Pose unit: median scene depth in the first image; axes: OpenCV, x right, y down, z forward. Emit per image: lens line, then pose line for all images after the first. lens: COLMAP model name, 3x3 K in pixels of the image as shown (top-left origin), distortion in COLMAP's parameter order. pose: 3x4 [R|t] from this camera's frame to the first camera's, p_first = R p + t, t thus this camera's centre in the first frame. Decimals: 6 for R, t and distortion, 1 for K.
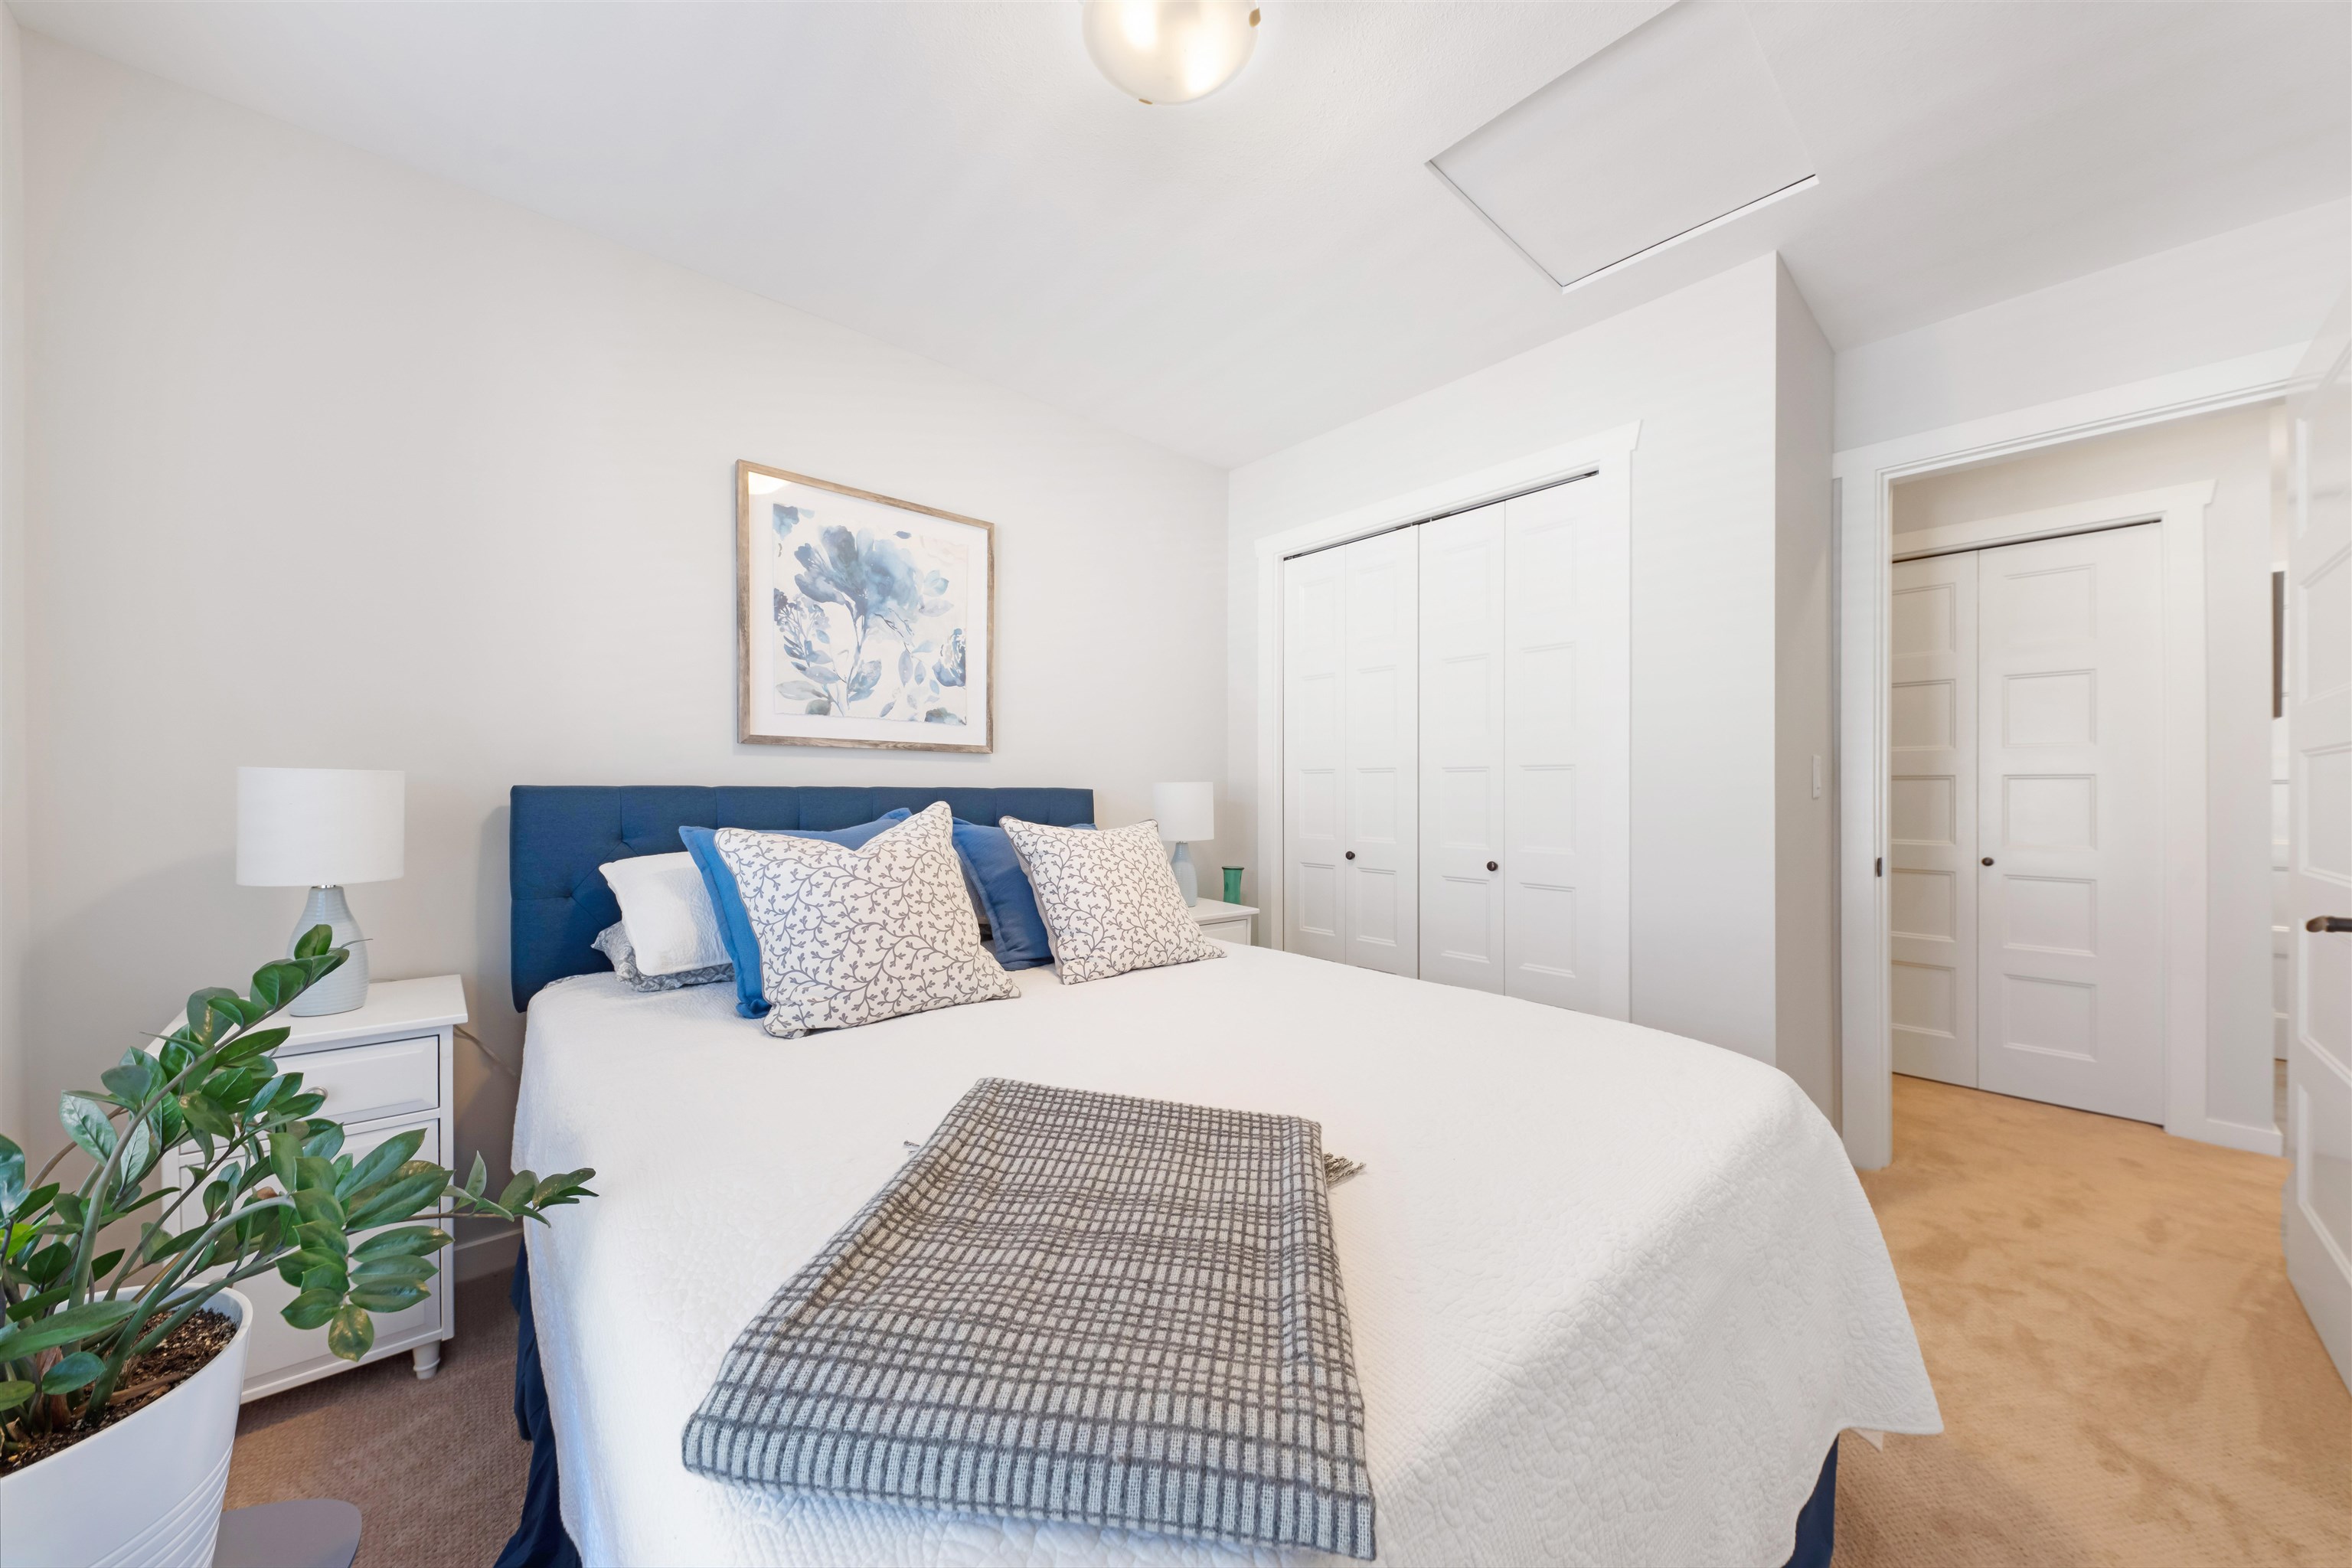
lens RADIAL K [[806.0, 0, 1176.0], [0, 806.0, 784.0], [0, 0, 1]] dist [0.000856, -0.000113]
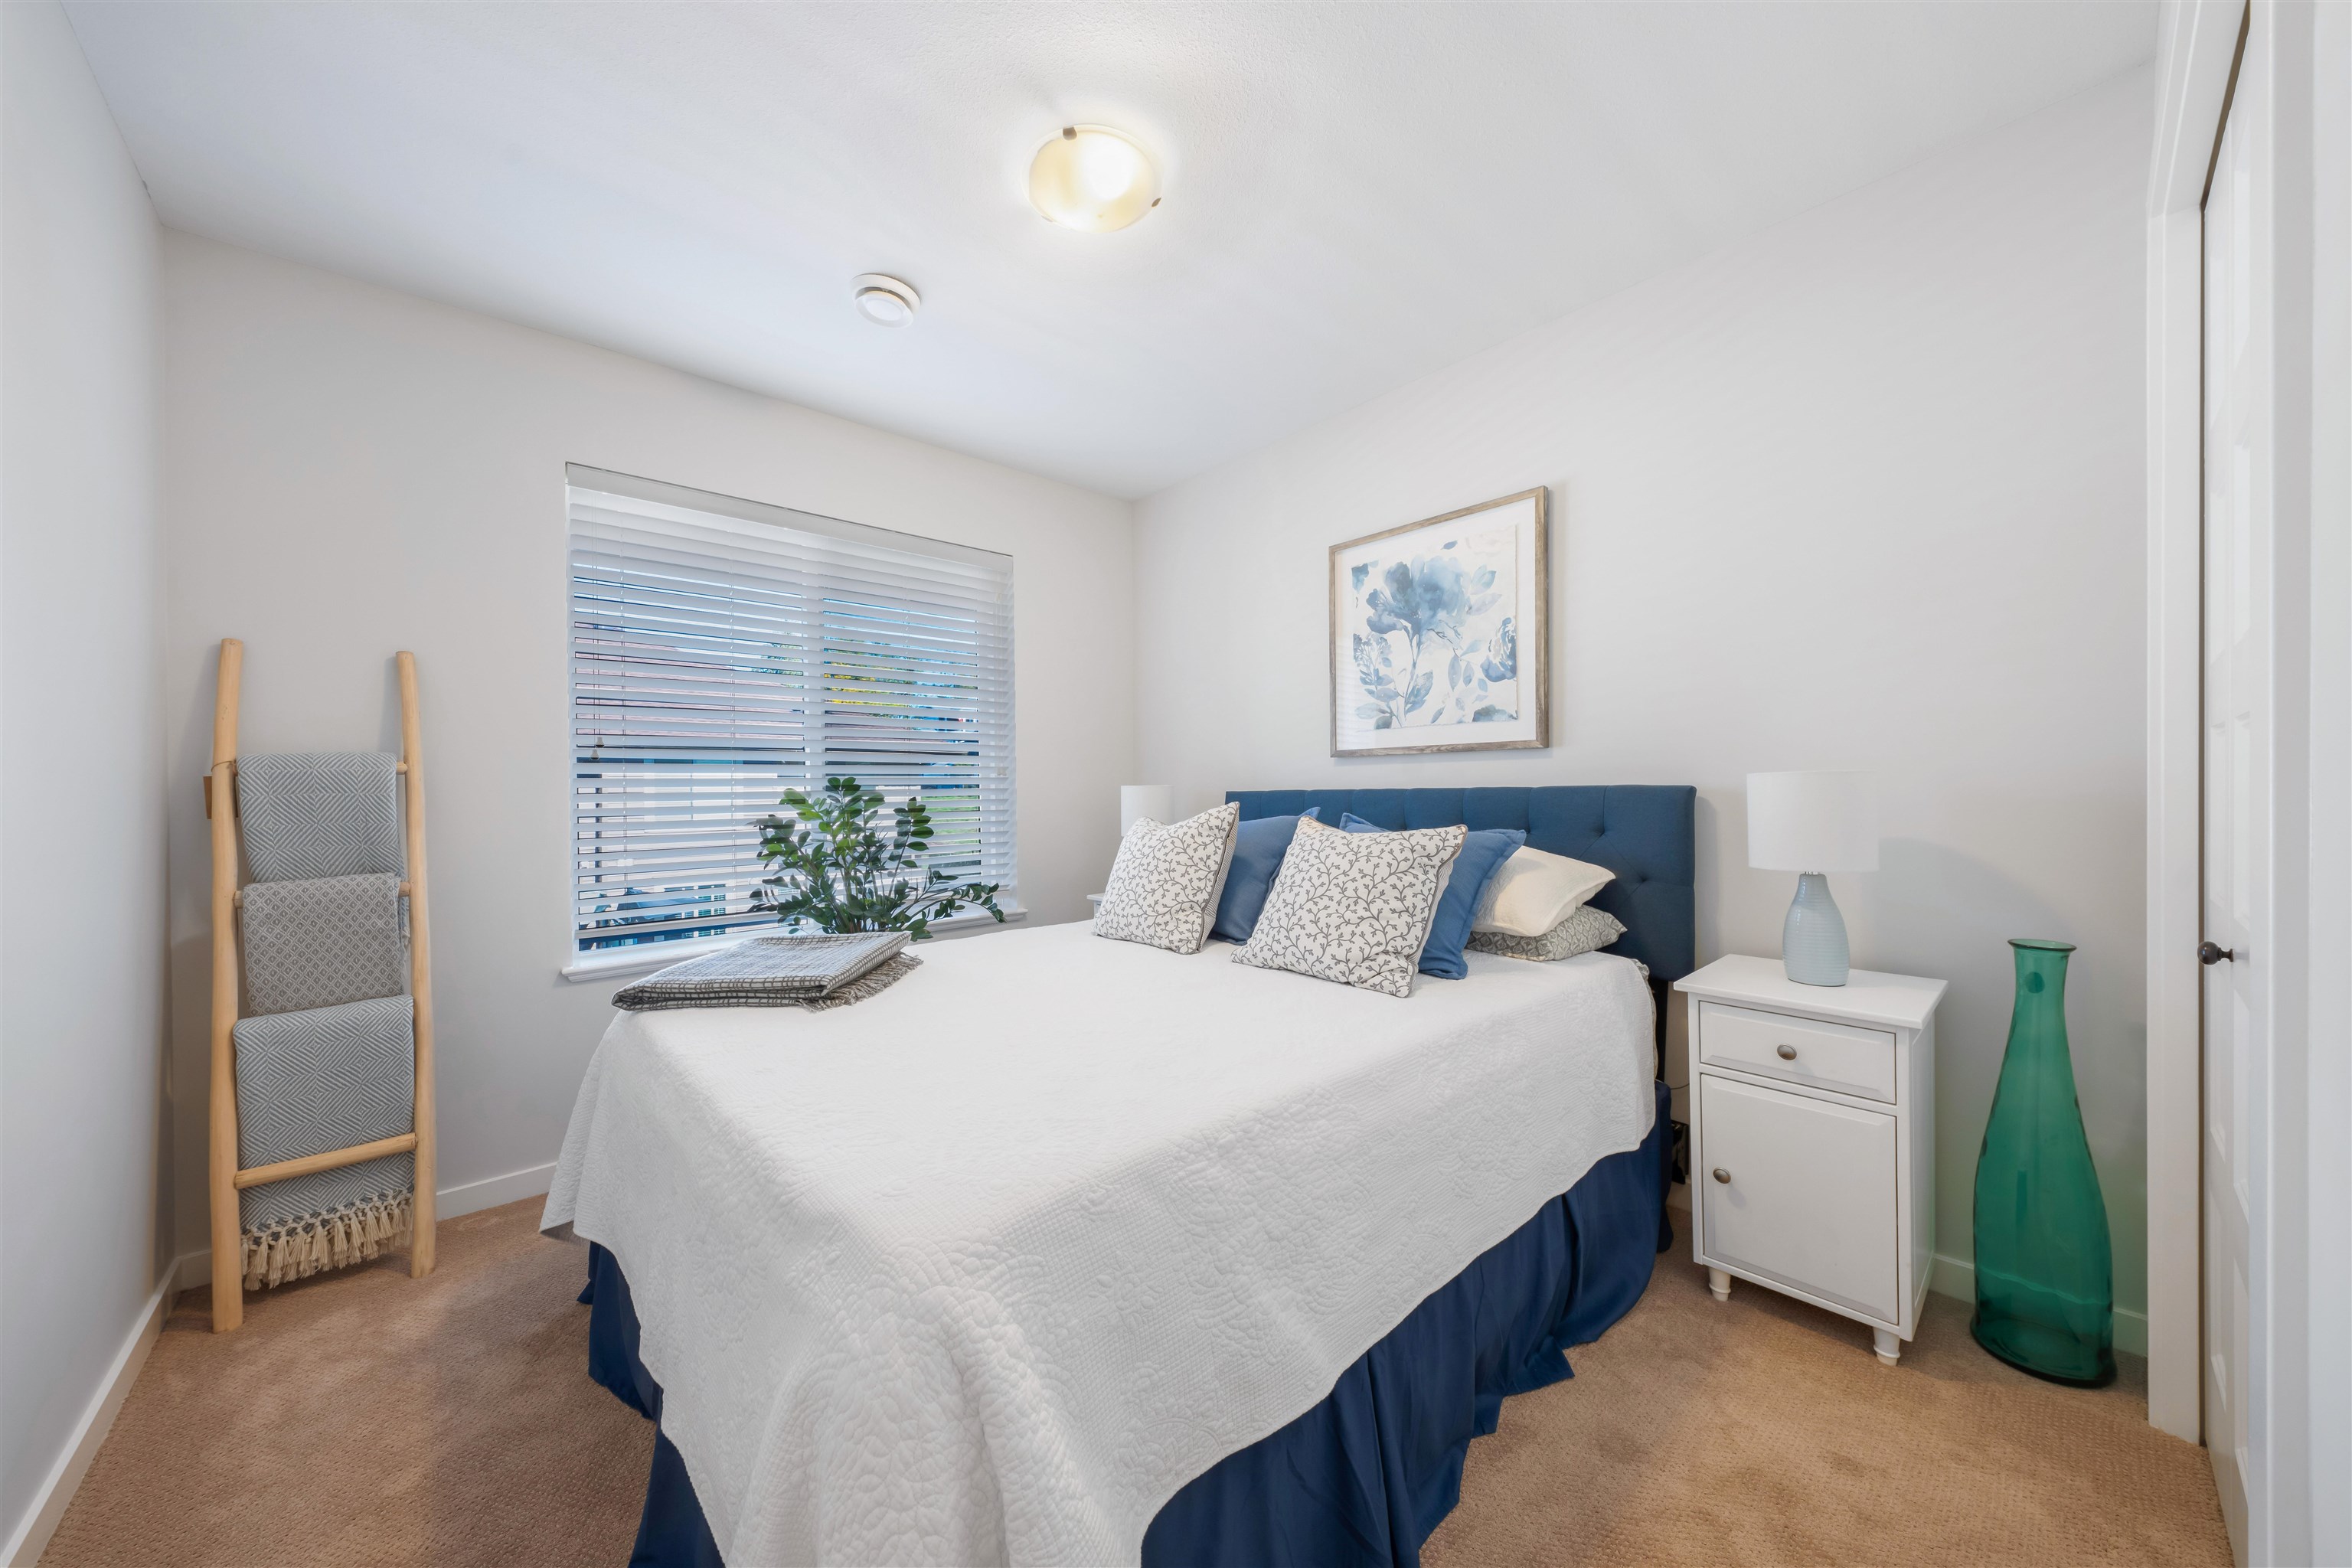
lens RADIAL K [[806.0, 0, 1176.0], [0, 806.0, 784.0], [0, 0, 1]] dist [0.000856, -0.000113]
pose [[0.009246, -0.017934, -0.999796, 0.712963], [0.014983, 0.999729, -0.017794, 0.012082], [0.999845, -0.014816, 0.009512, 0.651743]]
